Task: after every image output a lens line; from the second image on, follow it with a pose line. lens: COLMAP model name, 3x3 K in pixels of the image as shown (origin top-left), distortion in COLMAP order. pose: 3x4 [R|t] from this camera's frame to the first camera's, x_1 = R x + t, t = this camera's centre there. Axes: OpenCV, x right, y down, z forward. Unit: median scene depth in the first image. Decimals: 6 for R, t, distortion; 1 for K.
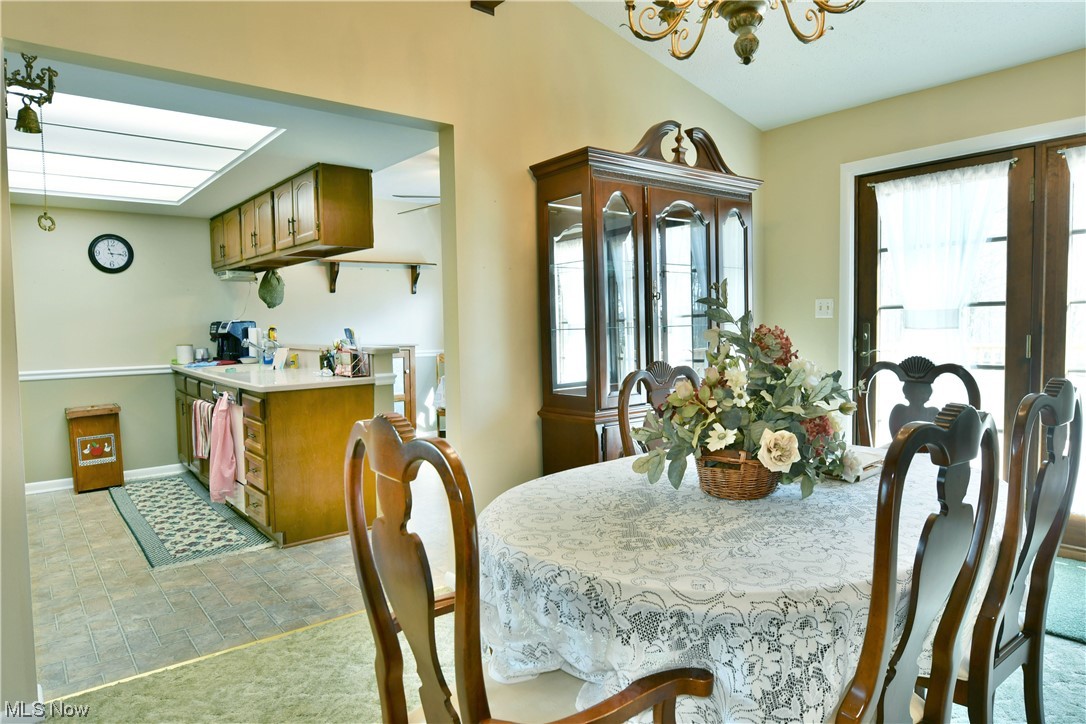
lens RADIAL K [[670.5, 0, 531.6], [0, 670.5, 385.6], [0, 0, 1]] dist [-0.013738, -0.001749]
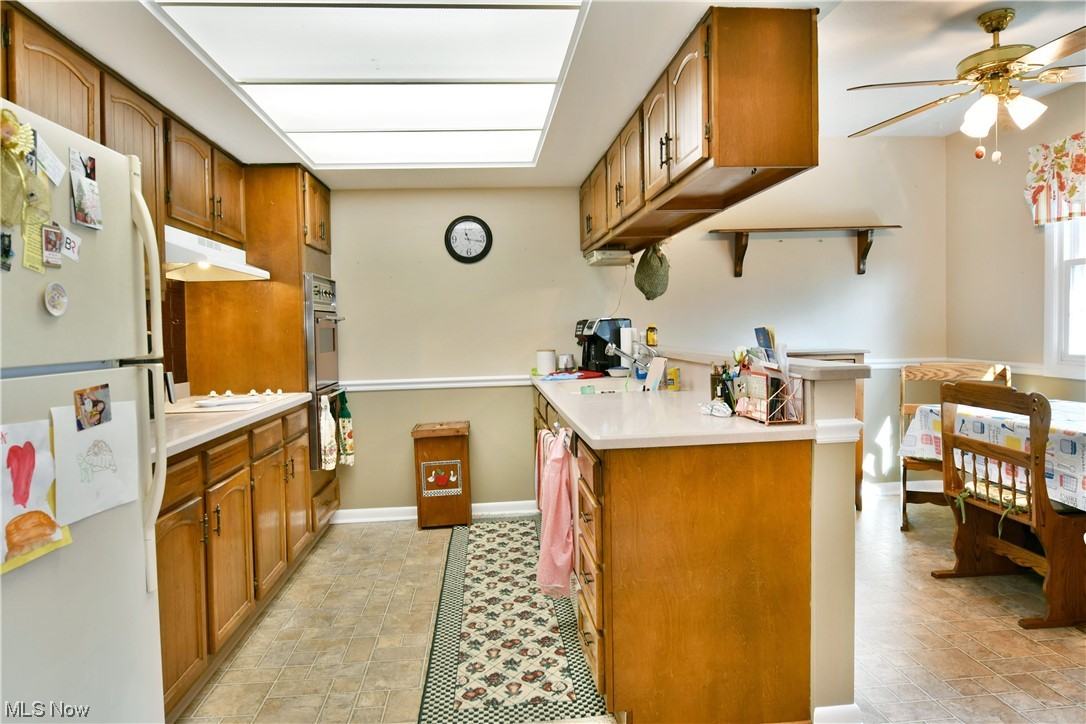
lens RADIAL K [[670.5, 0, 529.3], [0, 670.5, 357.0], [0, 0, 1]] dist [-0.013738, -0.001749]
pose [[0.828920, 0.013663, -0.559200, -0.106520], [-0.035998, 0.998932, -0.028954, -0.032906], [0.558207, 0.044130, 0.828527, 0.375630]]
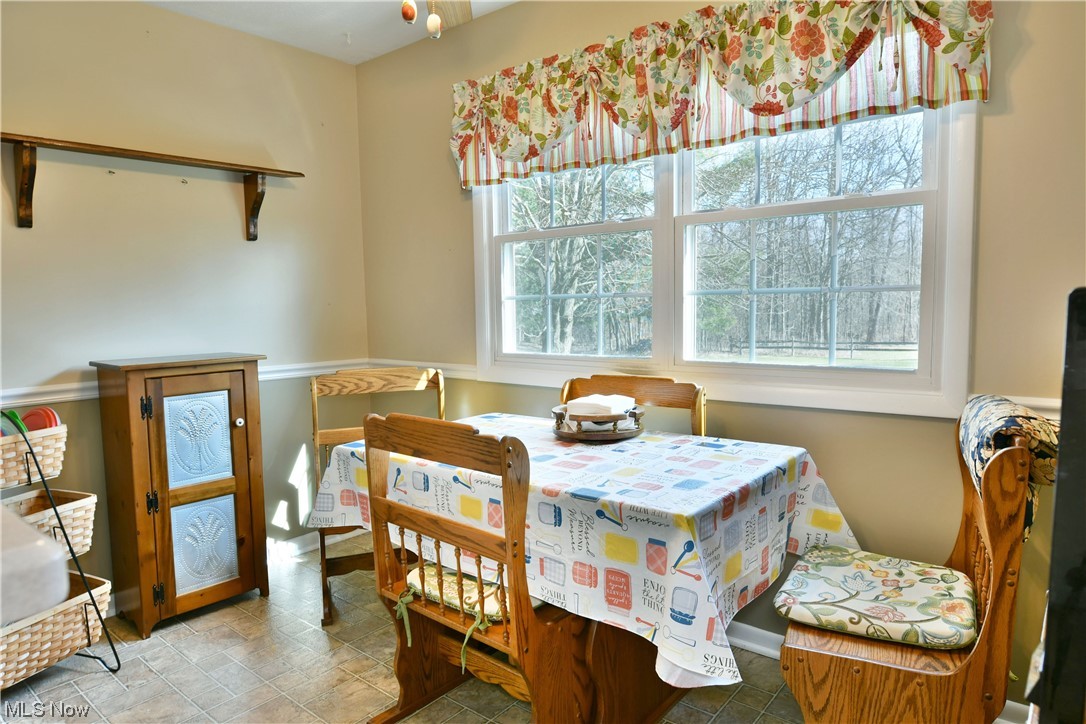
lens RADIAL K [[670.5, 0, 548.1], [0, 670.5, 361.8], [0, 0, 1]] dist [-0.013738, -0.001749]
pose [[0.973075, -0.030018, 0.228524, -0.120270], [0.031433, 0.999503, -0.002554, -0.066455], [-0.228333, 0.009668, 0.973535, 0.713196]]
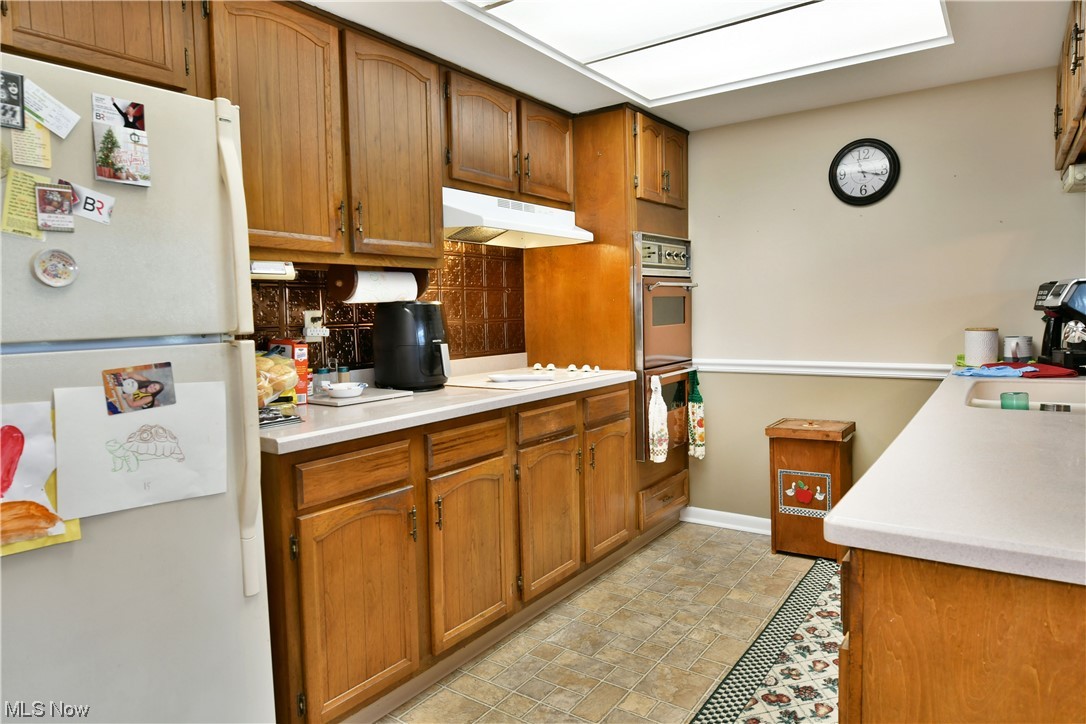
lens RADIAL K [[670.5, 0, 539.0], [0, 670.5, 359.2], [0, 0, 1]] dist [-0.013738, -0.001749]
pose [[0.283437, 0.076652, -0.955923, -0.134854], [-0.068351, 0.995880, 0.059590, -0.049723], [0.956552, 0.048449, 0.287508, 0.581175]]
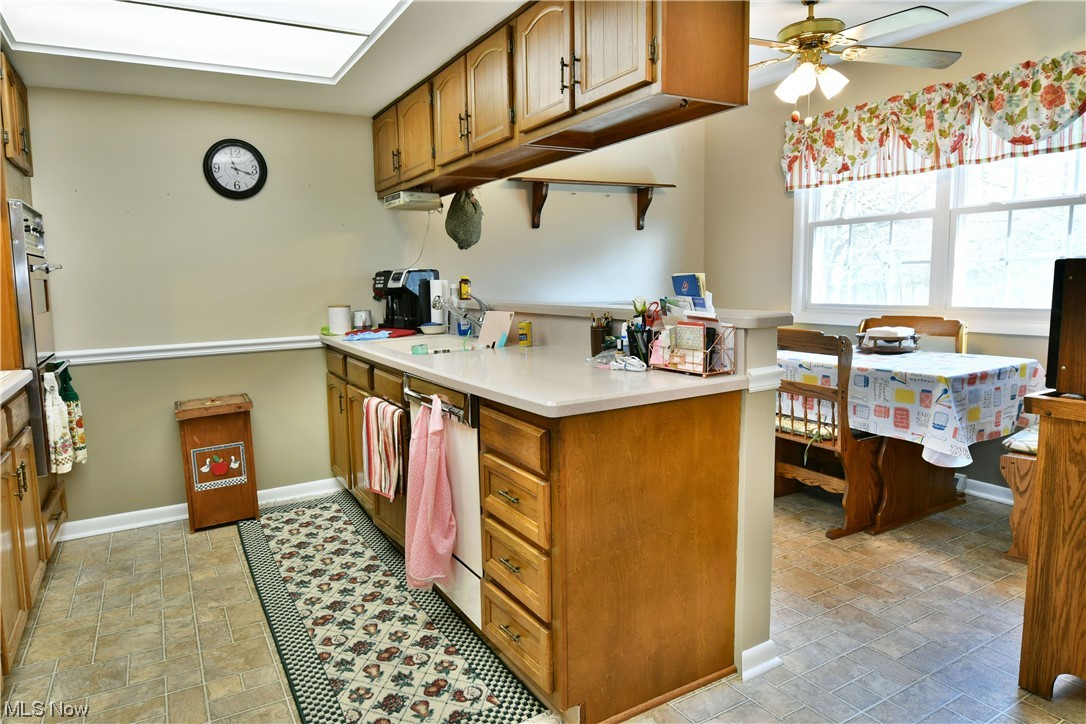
lens RADIAL K [[670.5, 0, 532.0], [0, 670.5, 359.6], [0, 0, 1]] dist [-0.013738, -0.001749]
pose [[0.989048, 0.005876, -0.147477, -0.250649], [-0.001484, 0.999553, 0.029870, -0.030403], [0.147587, -0.029324, 0.988614, 0.396127]]
